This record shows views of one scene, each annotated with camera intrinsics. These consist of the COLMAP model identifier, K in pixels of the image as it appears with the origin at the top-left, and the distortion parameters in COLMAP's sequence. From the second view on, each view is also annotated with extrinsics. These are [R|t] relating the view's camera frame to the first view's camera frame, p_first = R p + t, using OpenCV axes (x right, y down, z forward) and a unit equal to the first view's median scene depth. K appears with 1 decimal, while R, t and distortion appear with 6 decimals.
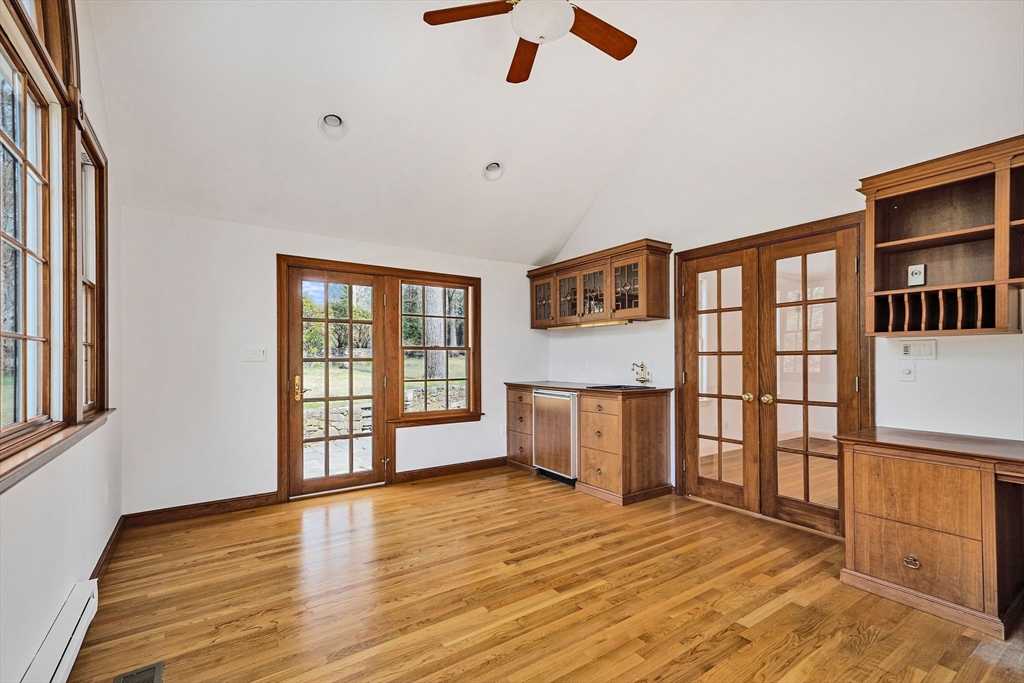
lens RADIAL K [[456.6, 0, 537.1], [0, 456.6, 357.4], [0, 0, 1]] dist [-0.005885, 0.000100]
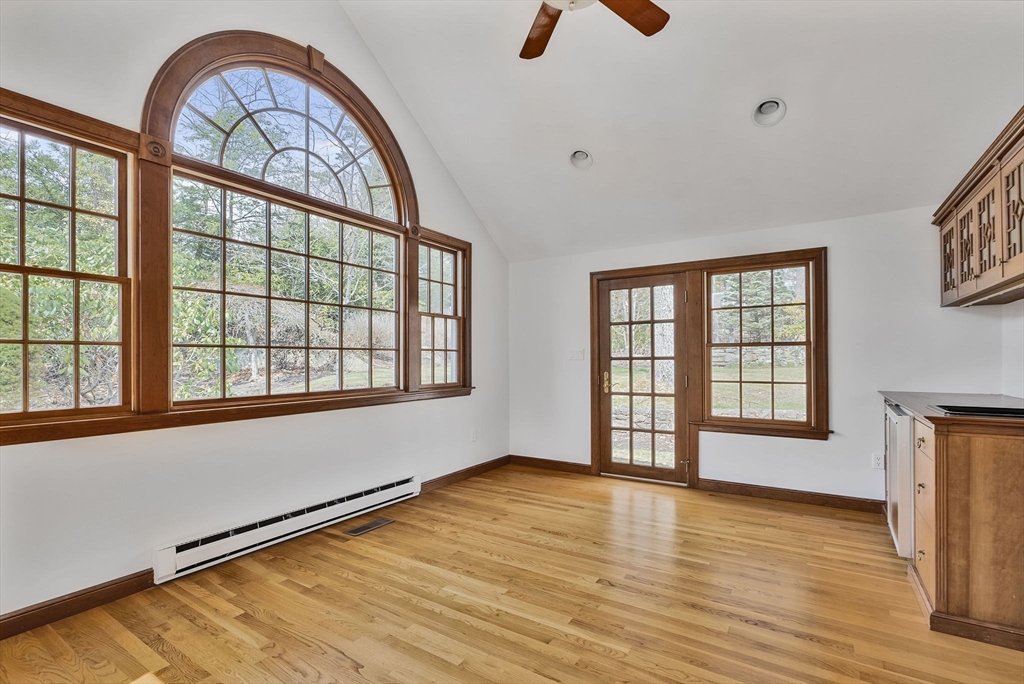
lens RADIAL K [[456.6, 0, 518.1], [0, 456.6, 352.3], [0, 0, 1]] dist [-0.005885, 0.000100]
pose [[0.378874, -0.012171, -0.925368, 0.485137], [0.004768, 0.999926, -0.011199, 0.001974], [0.925436, -0.000169, 0.378904, 0.336874]]
